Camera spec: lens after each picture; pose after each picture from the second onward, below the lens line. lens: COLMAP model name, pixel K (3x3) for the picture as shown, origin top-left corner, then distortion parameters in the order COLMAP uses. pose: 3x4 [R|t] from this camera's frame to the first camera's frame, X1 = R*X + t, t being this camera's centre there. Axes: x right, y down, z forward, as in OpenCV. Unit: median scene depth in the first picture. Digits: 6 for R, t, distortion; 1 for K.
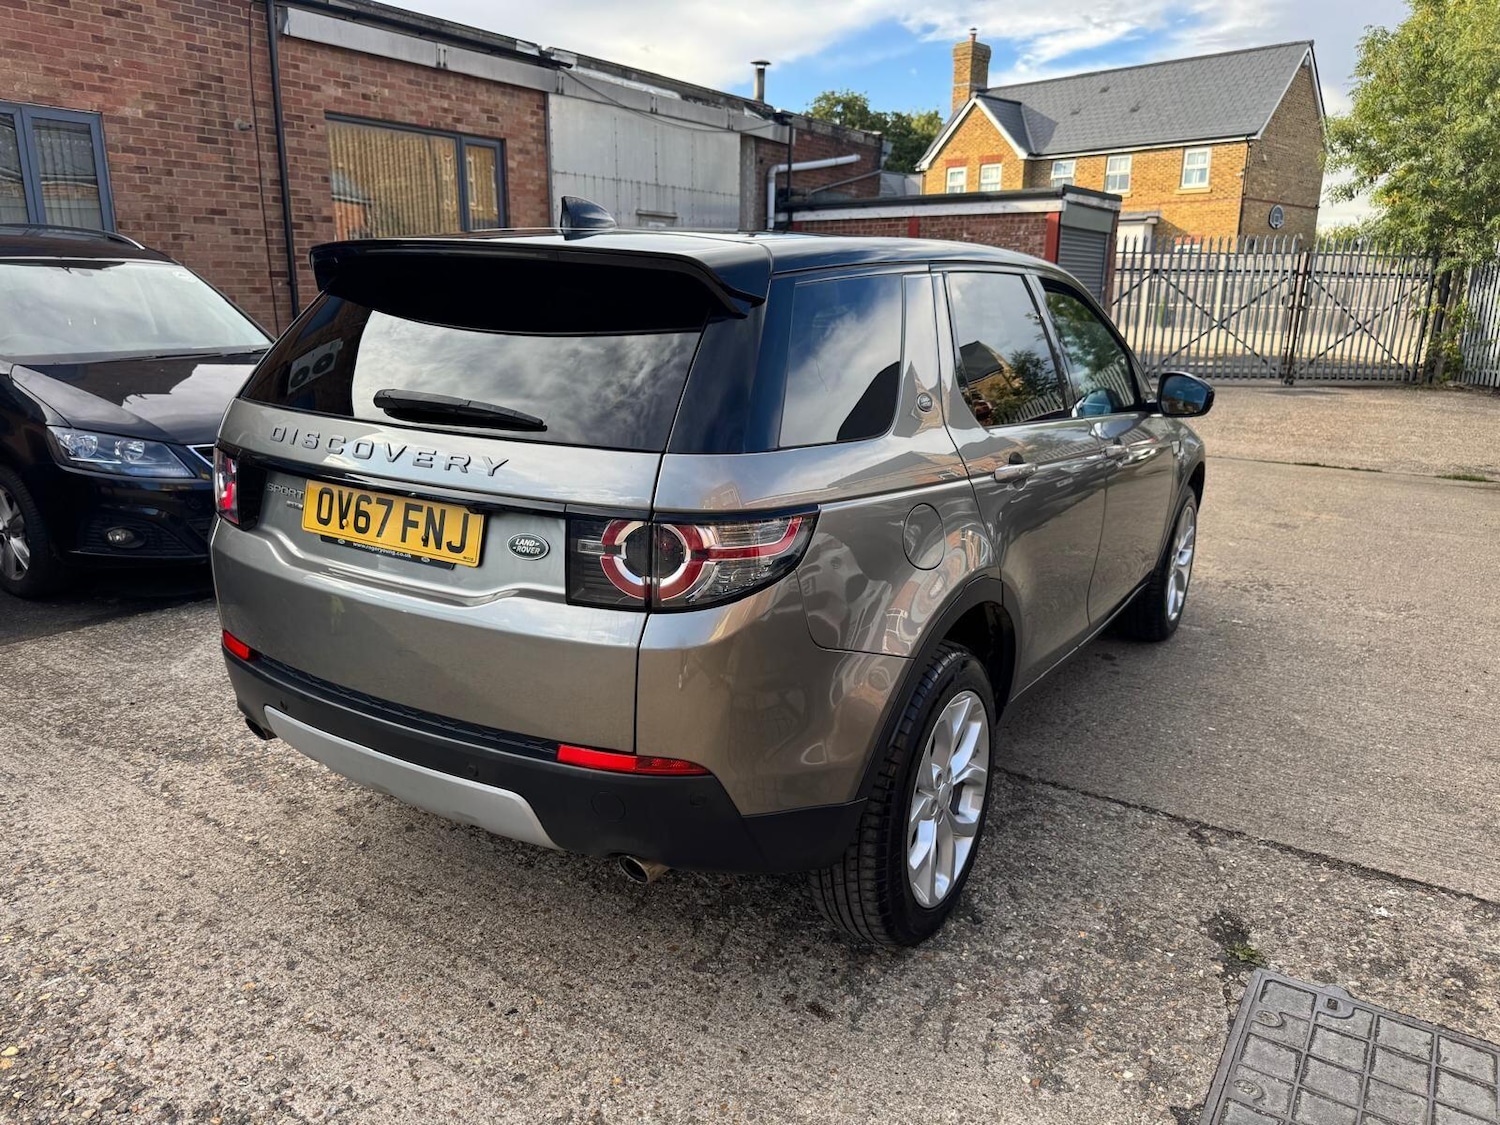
lens RADIAL K [[1071.8, 0, 742.7], [0, 1071.8, 560.9], [0, 0, 1]] dist [-0.001595, -0.002316]
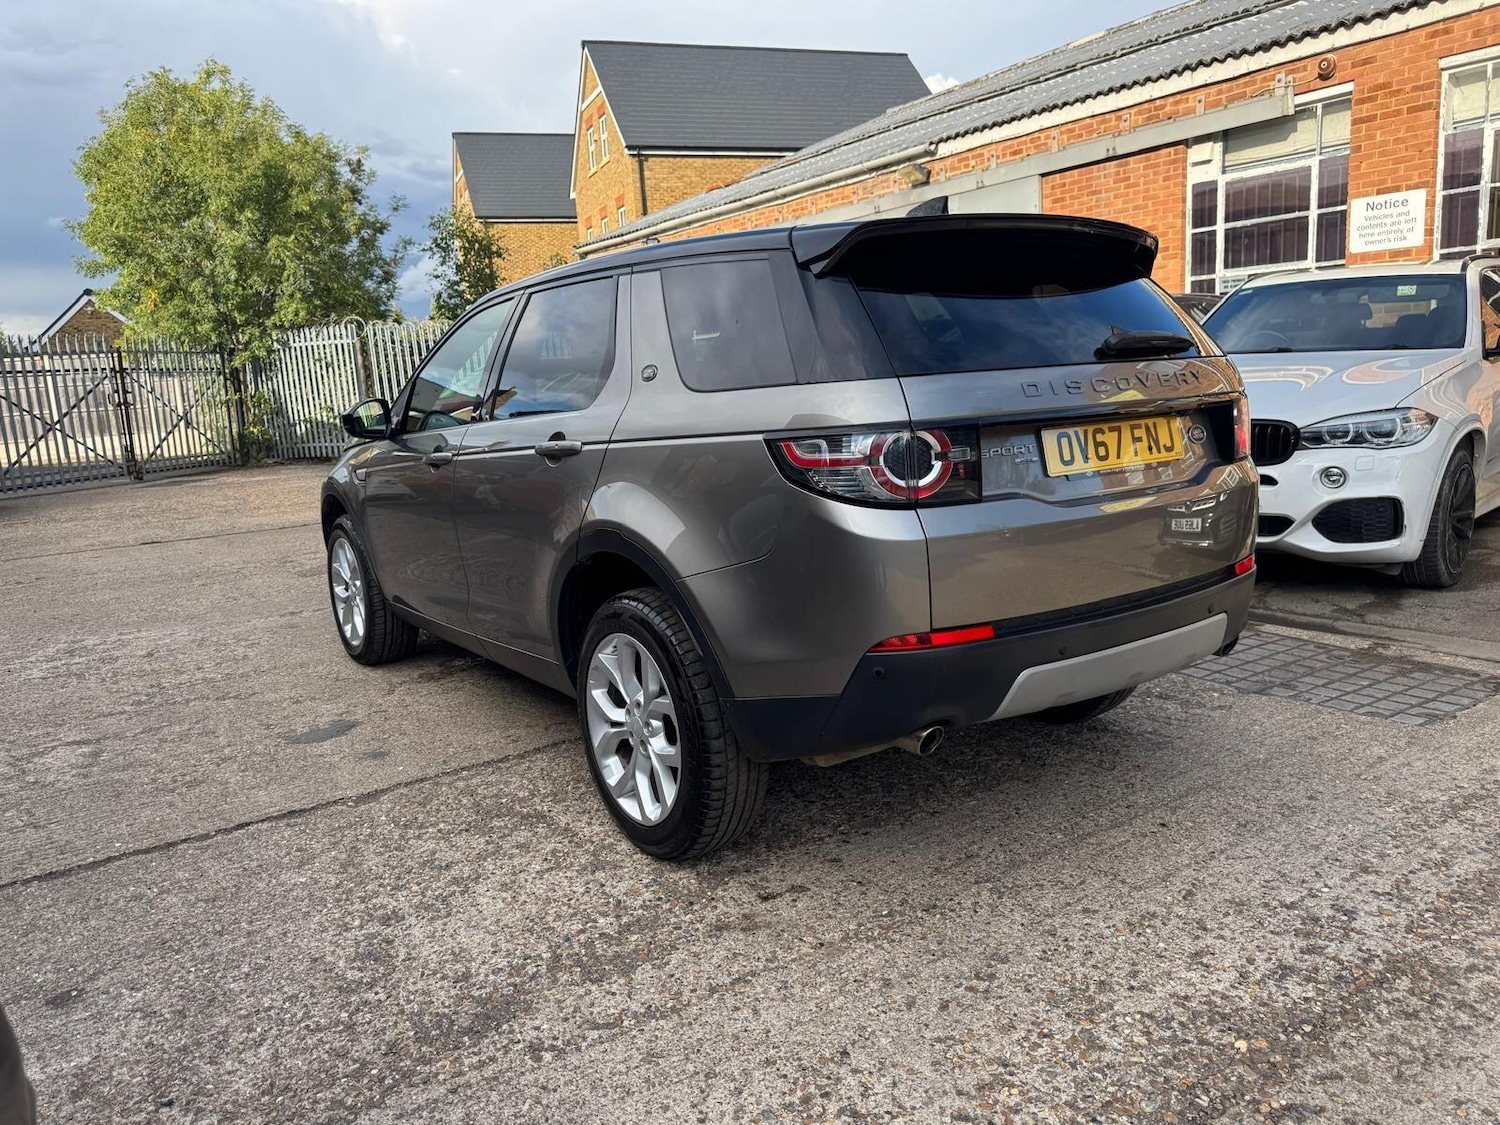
lens RADIAL K [[1066.5, 0, 747.4], [0, 1066.5, 561.9], [0, 0, 1]] dist [0.016433, -0.021682]
pose [[0.377515, -0.198287, 0.904524, -1.084868], [0.289913, 0.953006, 0.087916, -0.093309], [-0.879450, 0.229044, 0.417260, 0.612338]]
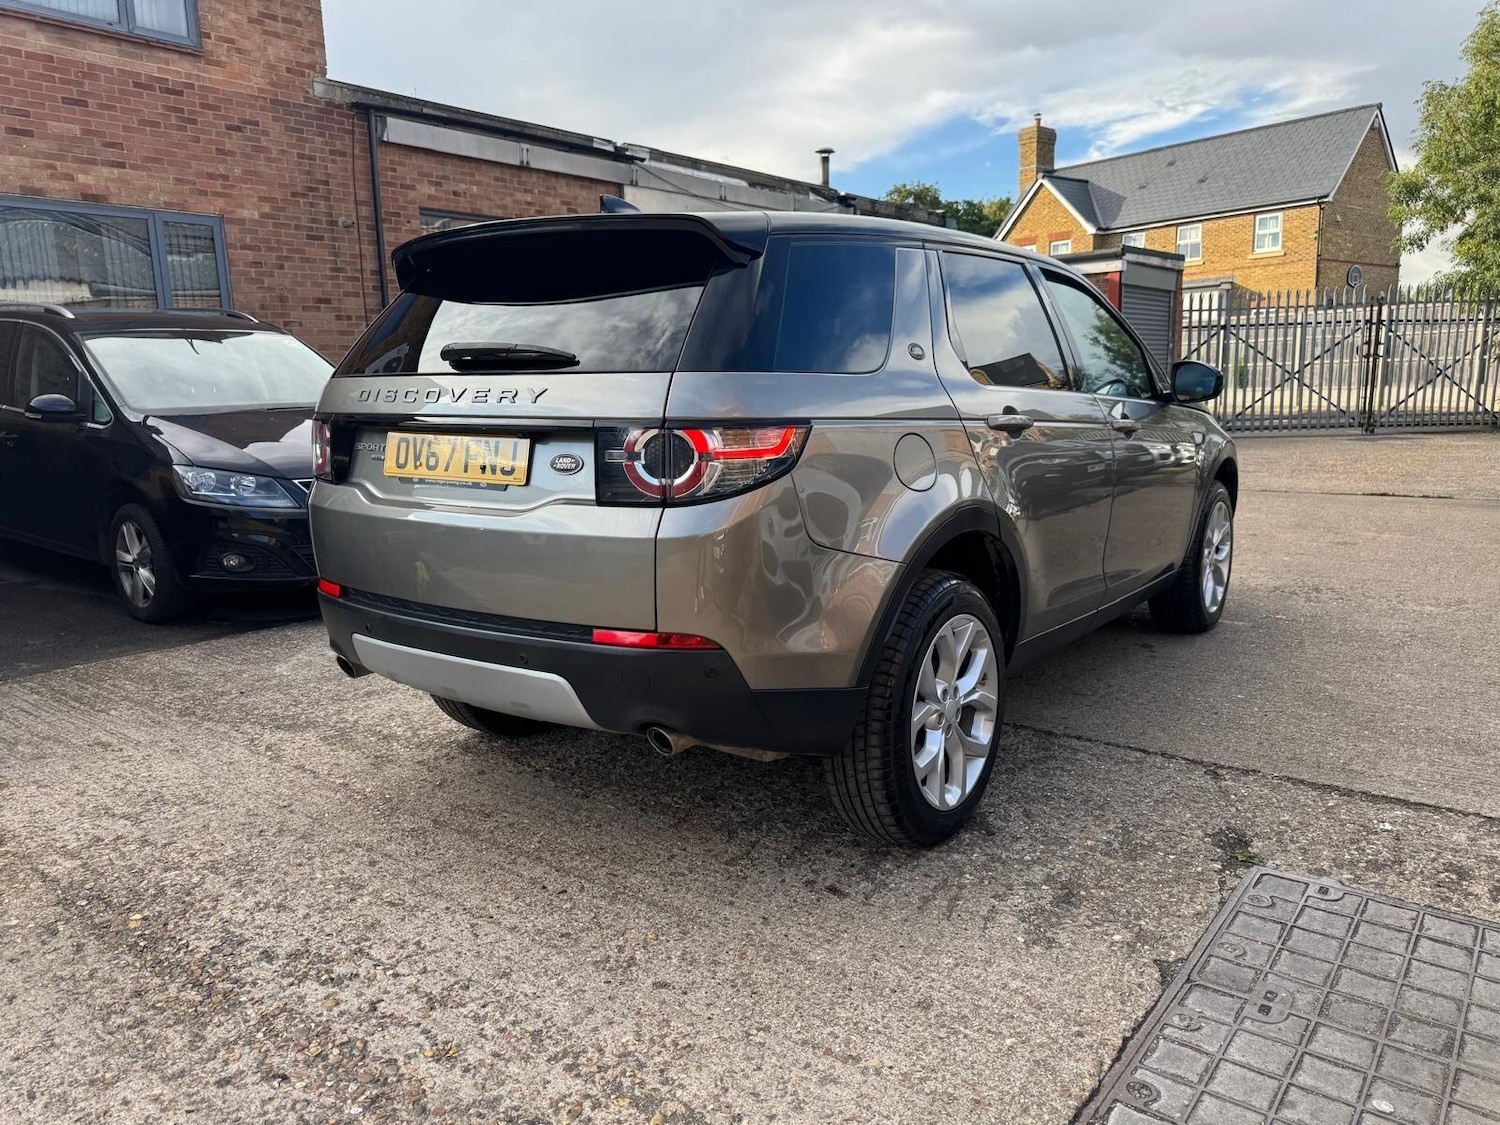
lens RADIAL K [[1066.5, 0, 747.4], [0, 1066.5, 561.9], [0, 0, 1]] dist [0.016433, -0.021682]
pose [[0.996635, -0.028906, -0.076697, 0.055511], [0.022549, 0.996337, -0.082487, 0.125449], [0.078800, 0.080481, 0.993636, -0.095698]]
